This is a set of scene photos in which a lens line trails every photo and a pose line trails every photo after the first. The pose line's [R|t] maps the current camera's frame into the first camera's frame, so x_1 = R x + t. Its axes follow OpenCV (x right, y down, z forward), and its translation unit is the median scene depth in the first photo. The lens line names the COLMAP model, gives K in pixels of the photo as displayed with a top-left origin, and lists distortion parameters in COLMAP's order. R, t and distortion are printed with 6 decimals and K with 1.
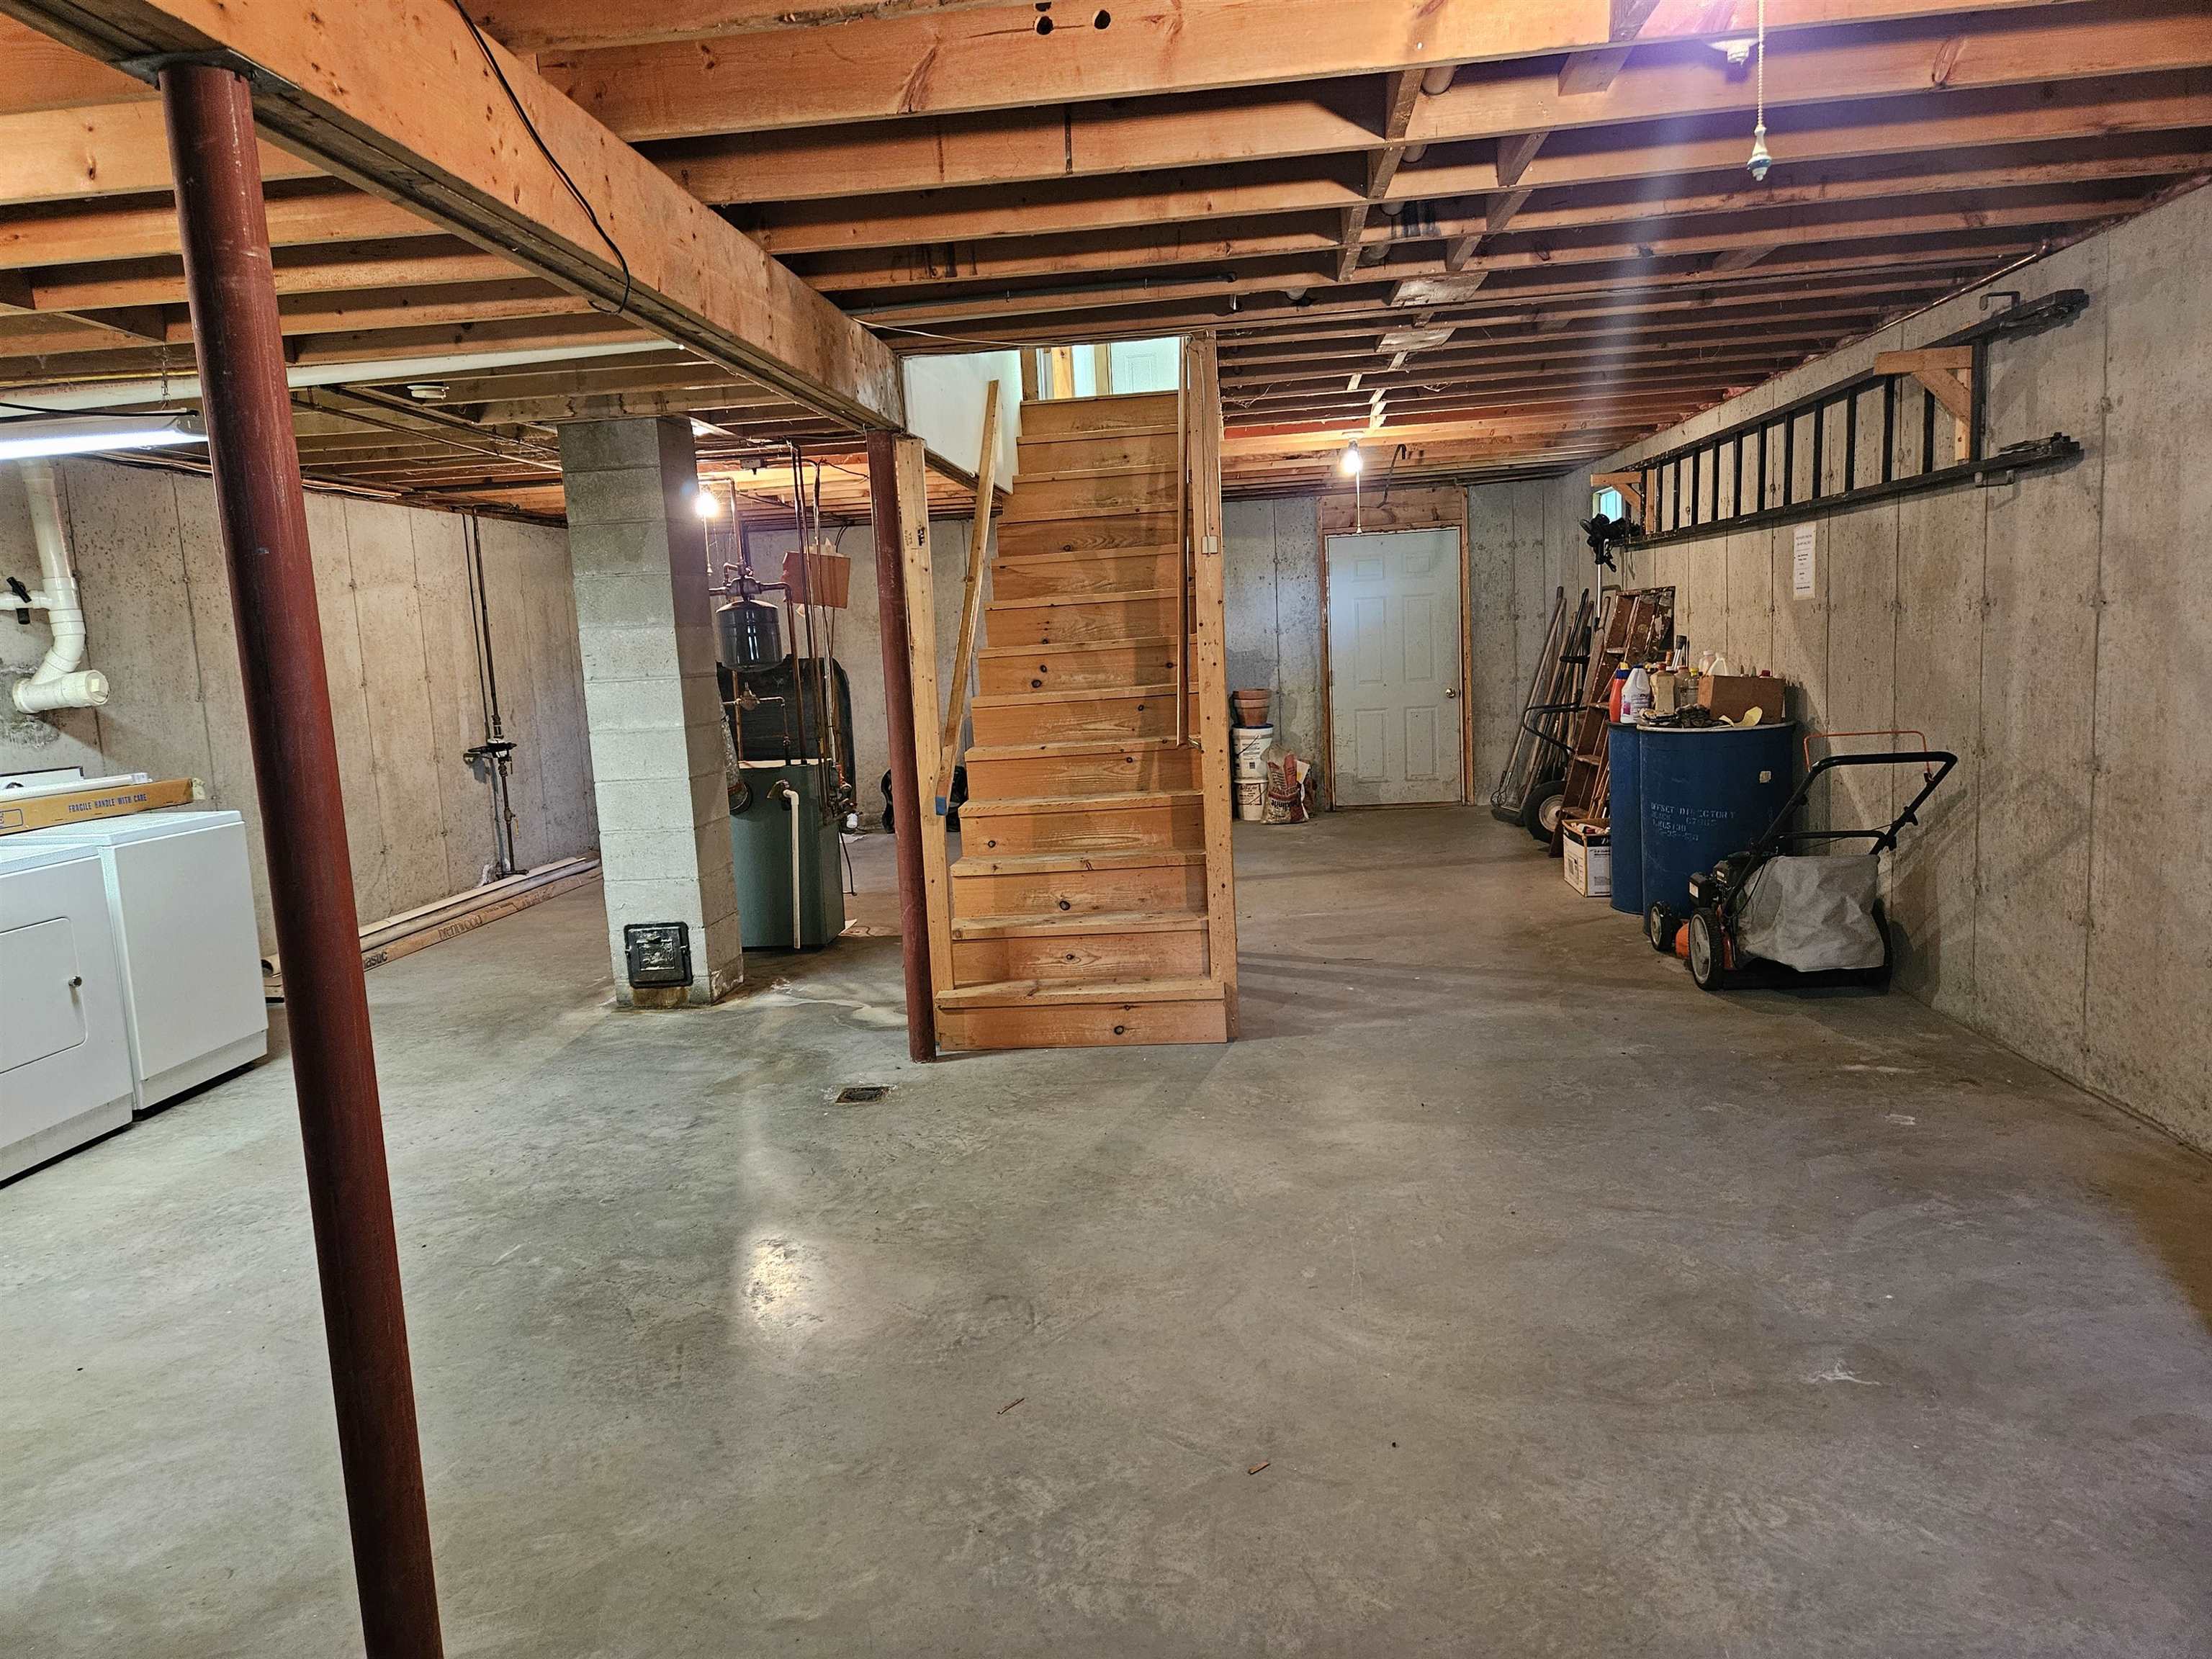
lens RADIAL K [[1459.3, 0, 1108.8], [0, 1459.3, 844.1], [0, 0, 1]] dist [0.051185, -0.016800]
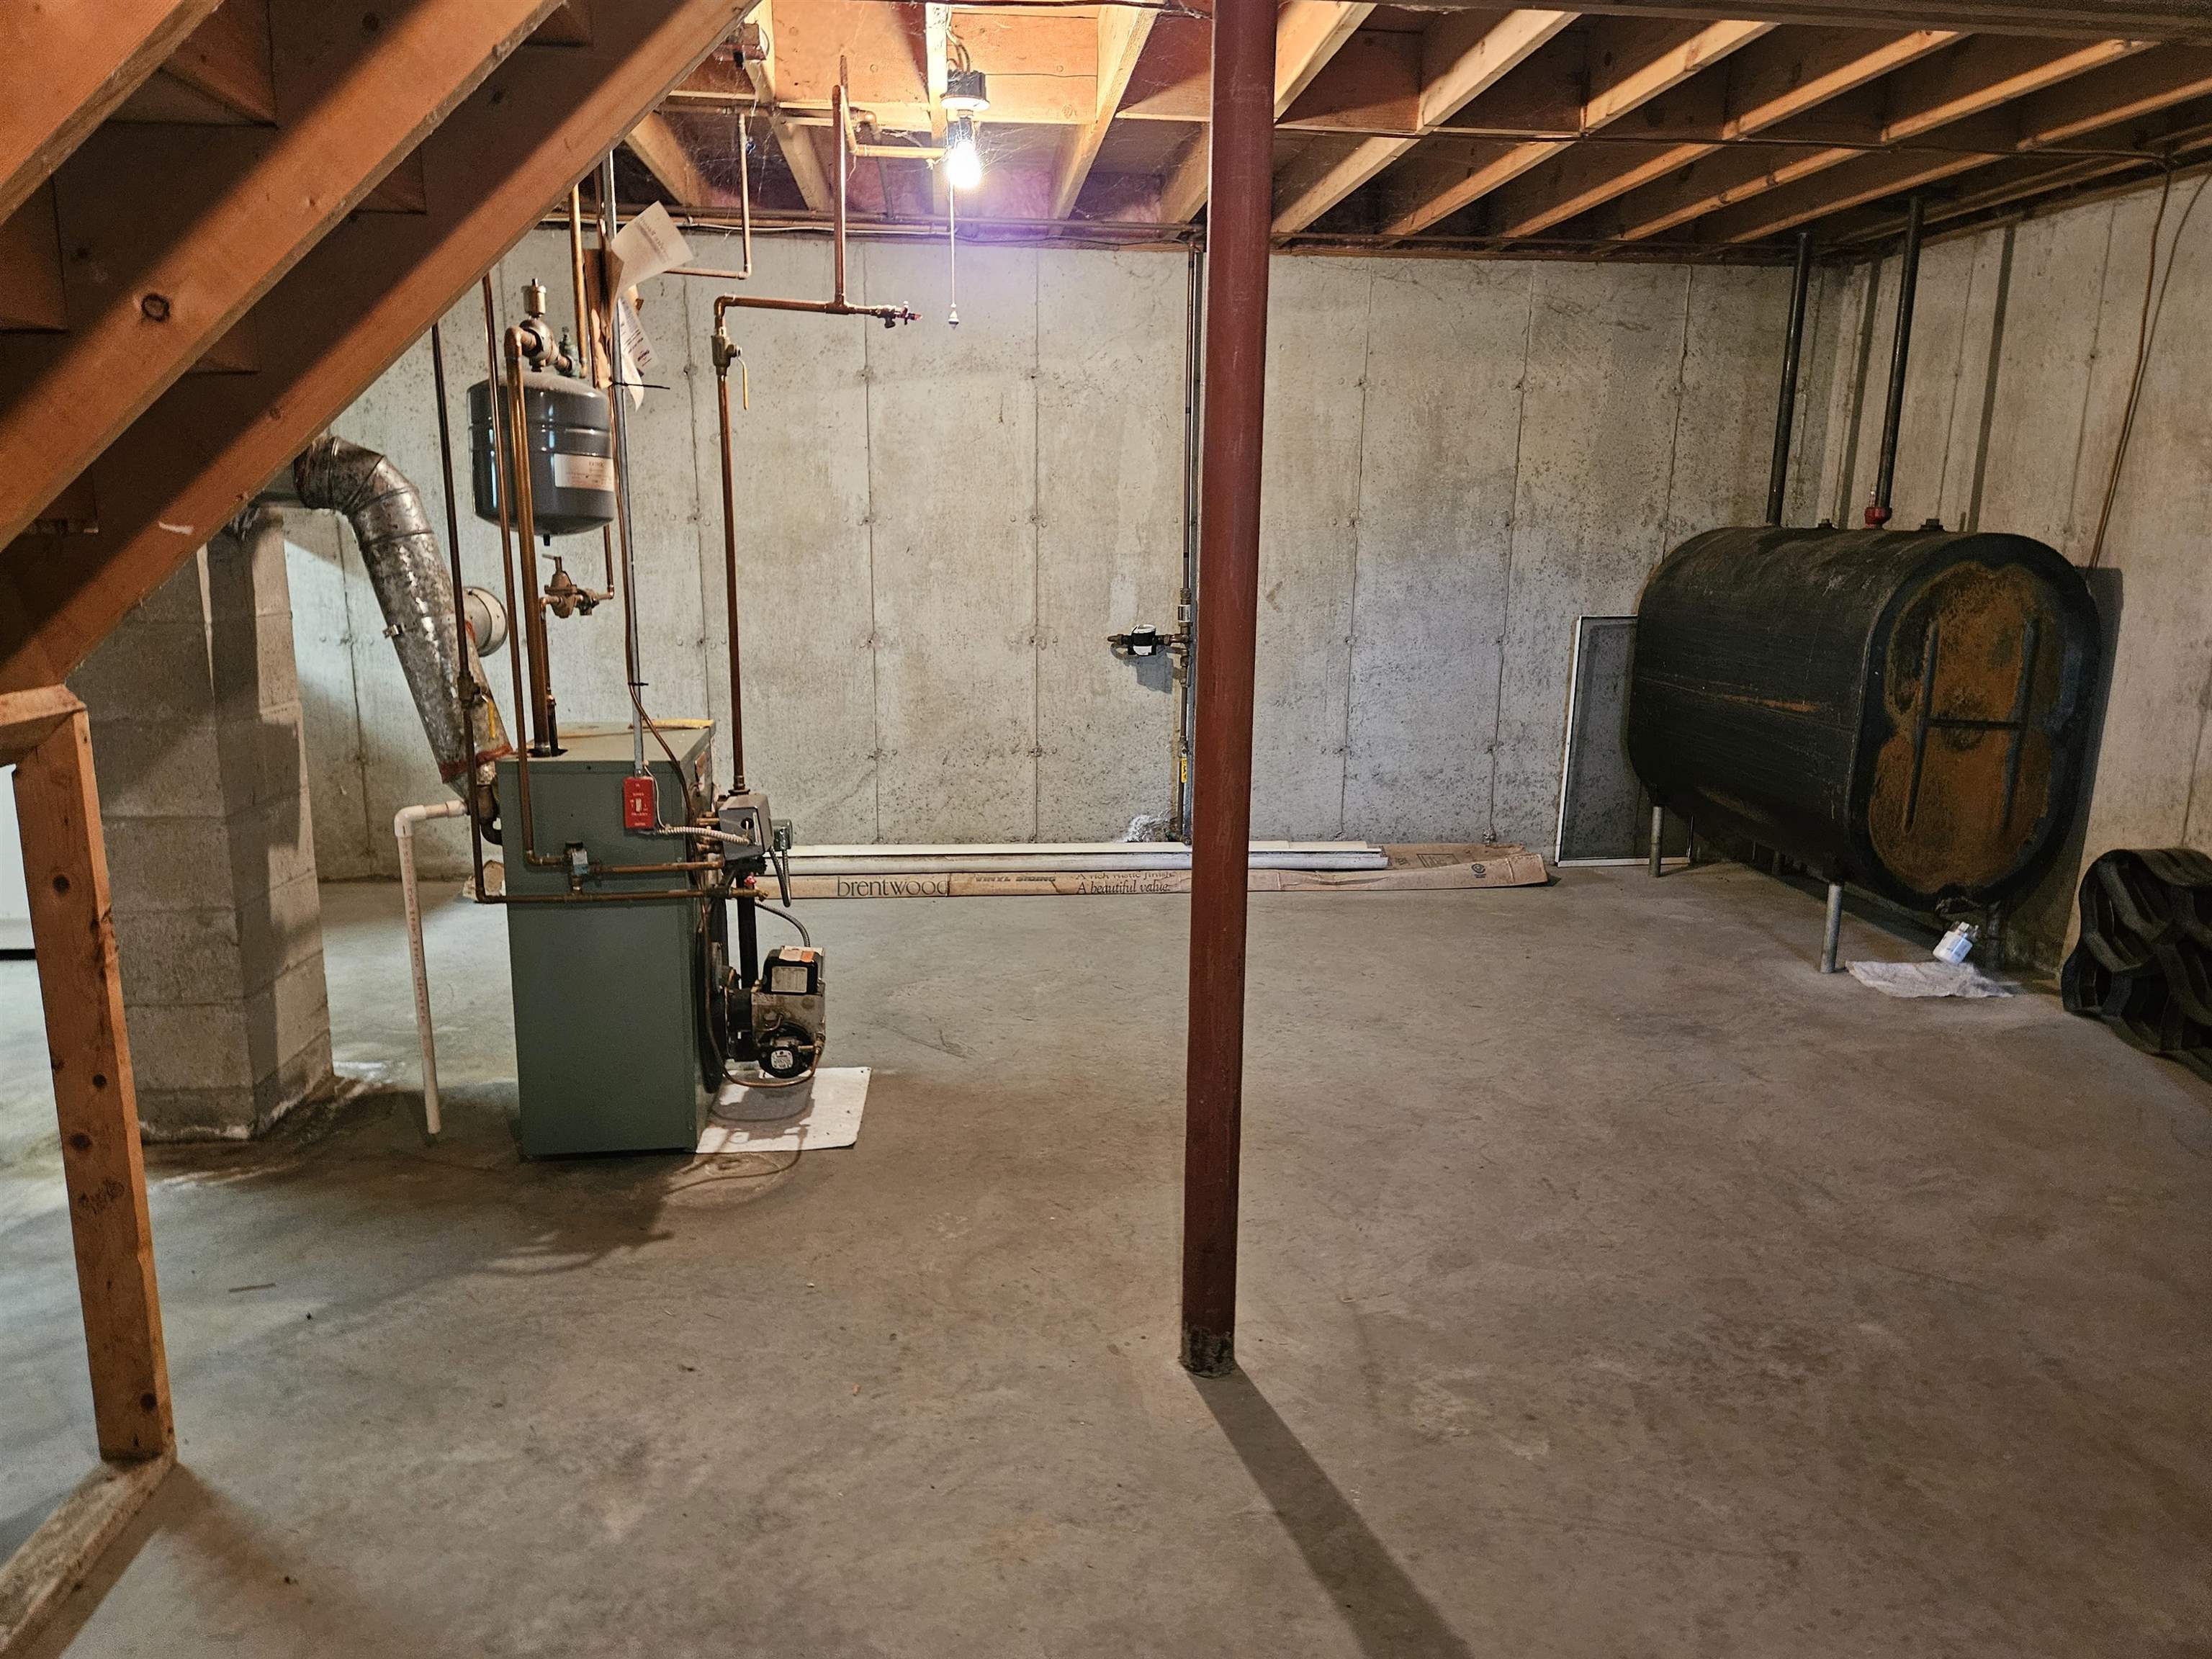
lens RADIAL K [[1459.3, 0, 1104.9], [0, 1459.3, 832.4], [0, 0, 1]] dist [0.051185, -0.016800]
pose [[0.202996, 0.265450, -0.942512, 0.202462], [-0.165261, 0.958032, 0.234228, -0.136940], [0.965133, 0.108213, 0.238345, 0.888584]]
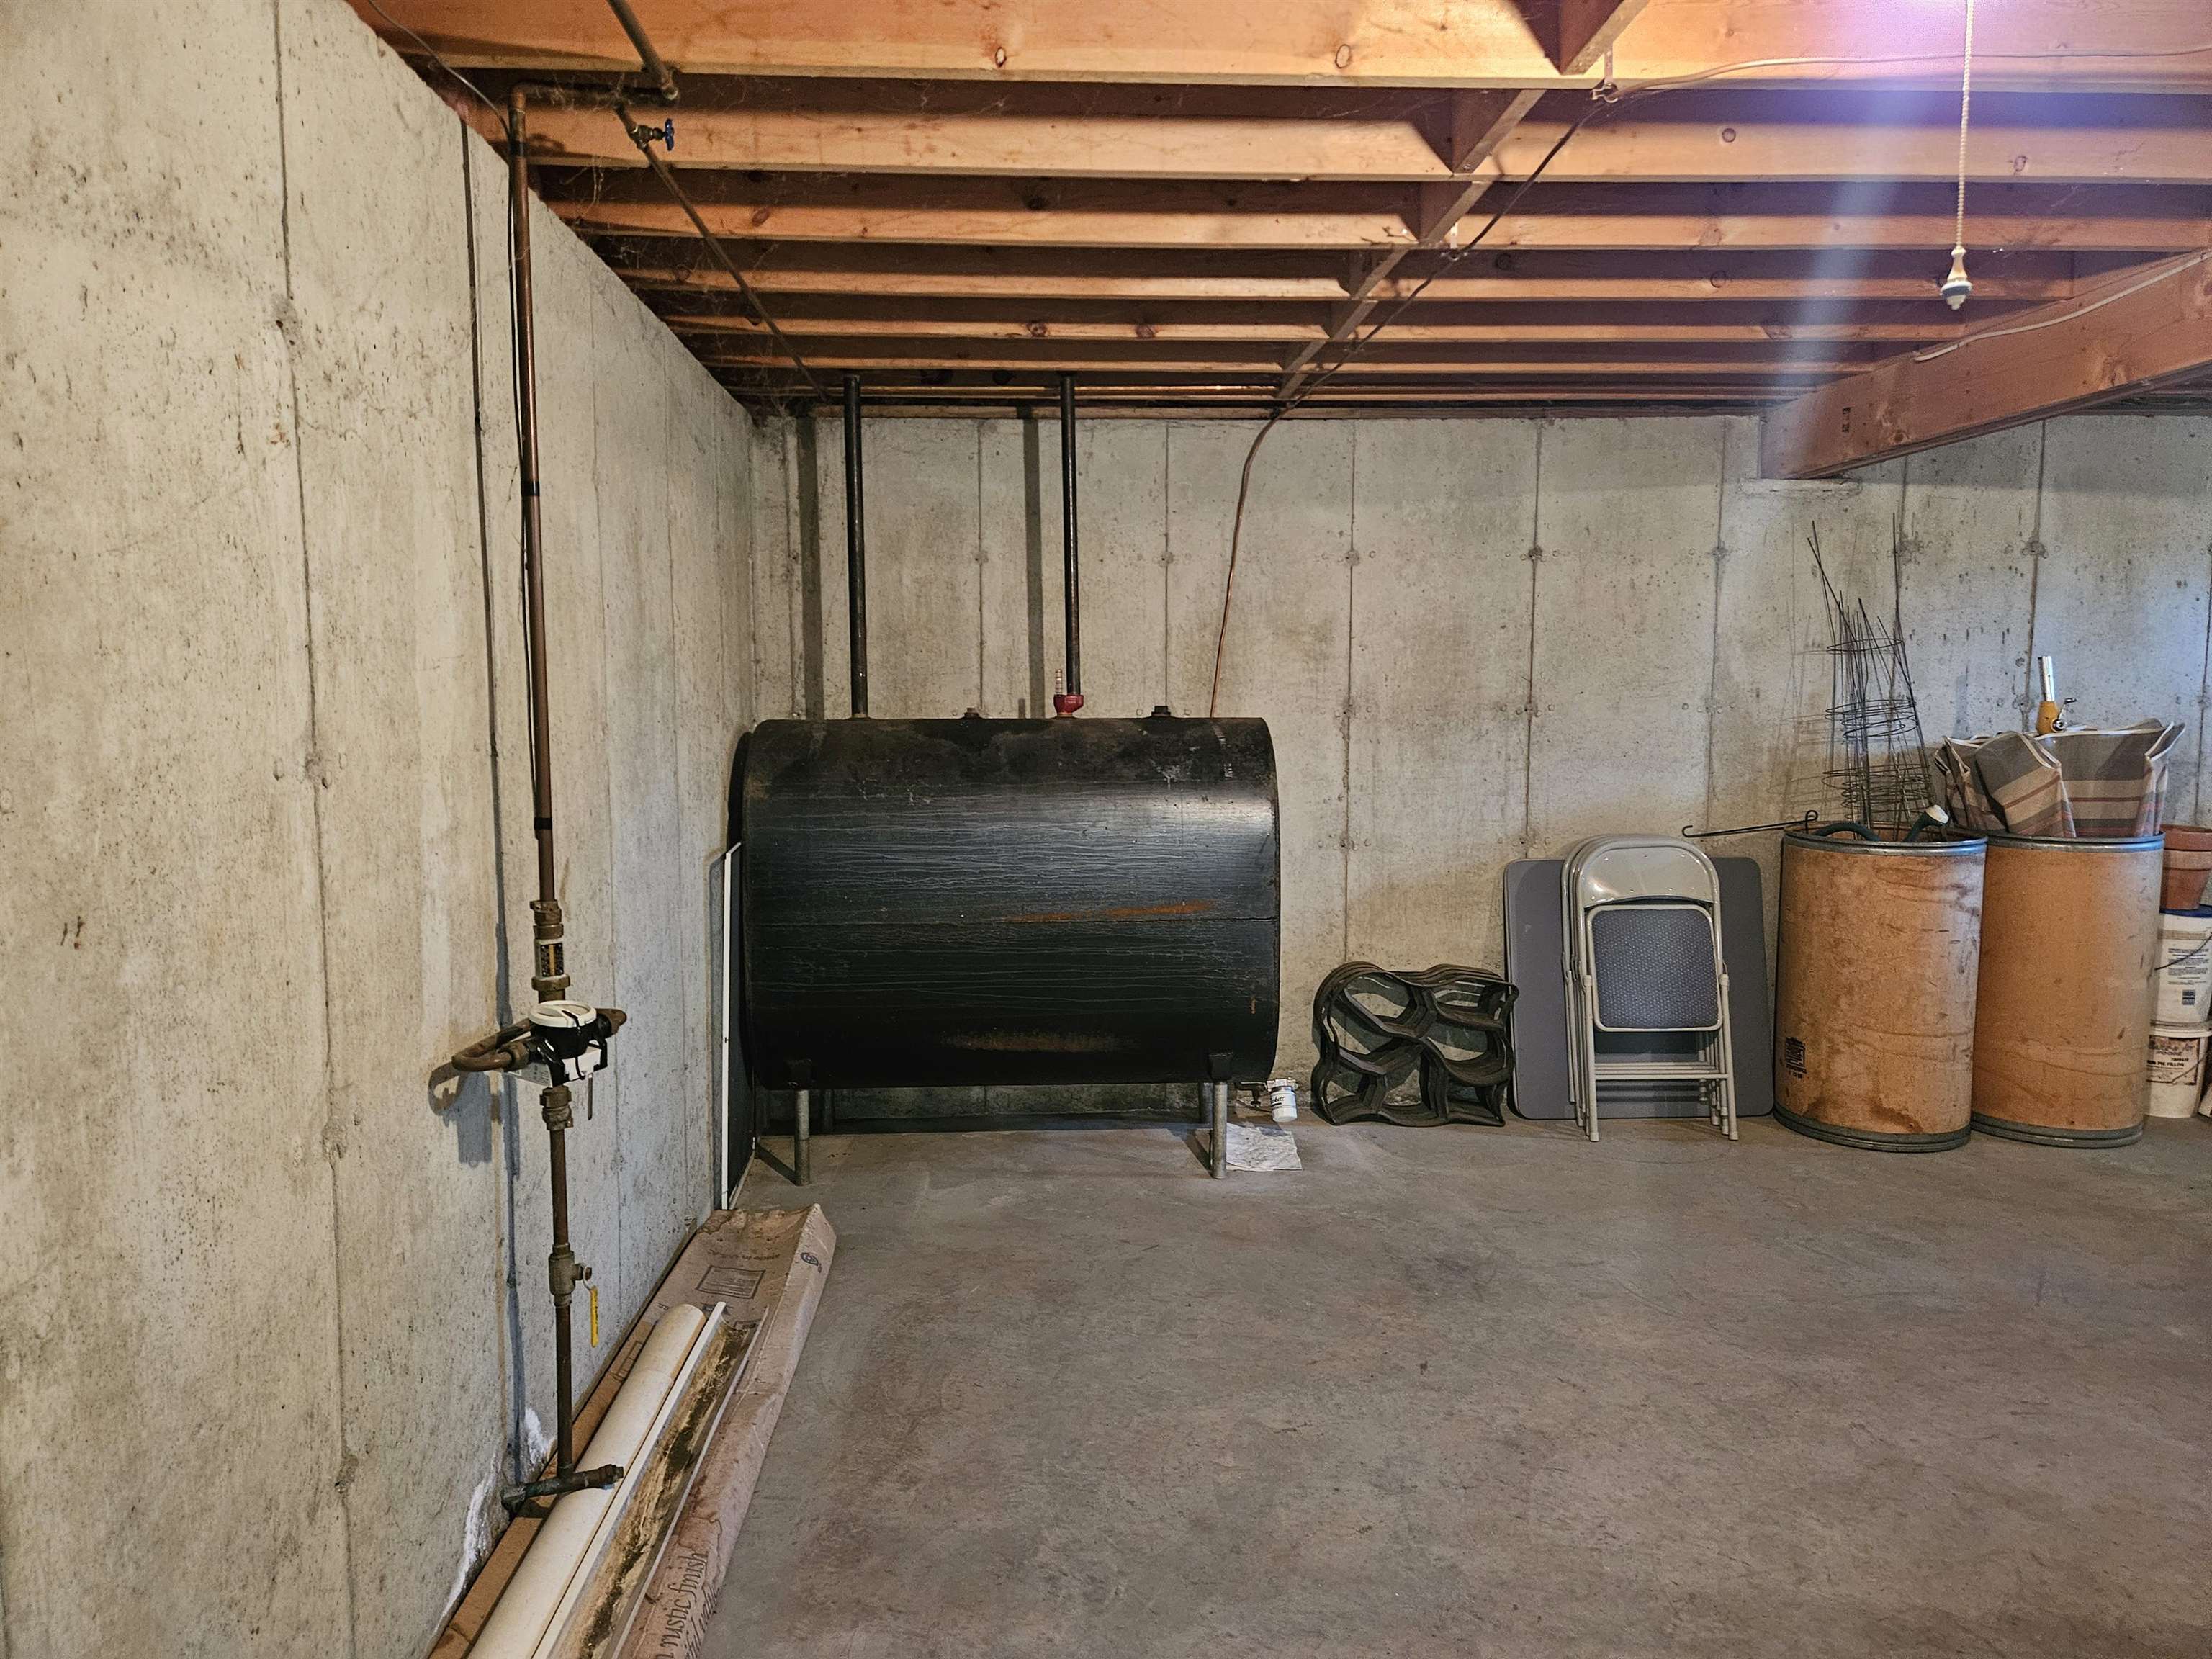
lens RADIAL K [[1459.3, 0, 1113.3], [0, 1459.3, 836.1], [0, 0, 1]] dist [0.051185, -0.016800]
pose [[0.988361, 0.030742, 0.148985, -0.381110], [-0.023720, 0.998532, -0.048686, -0.095172], [-0.150264, 0.044586, 0.987640, 0.775590]]
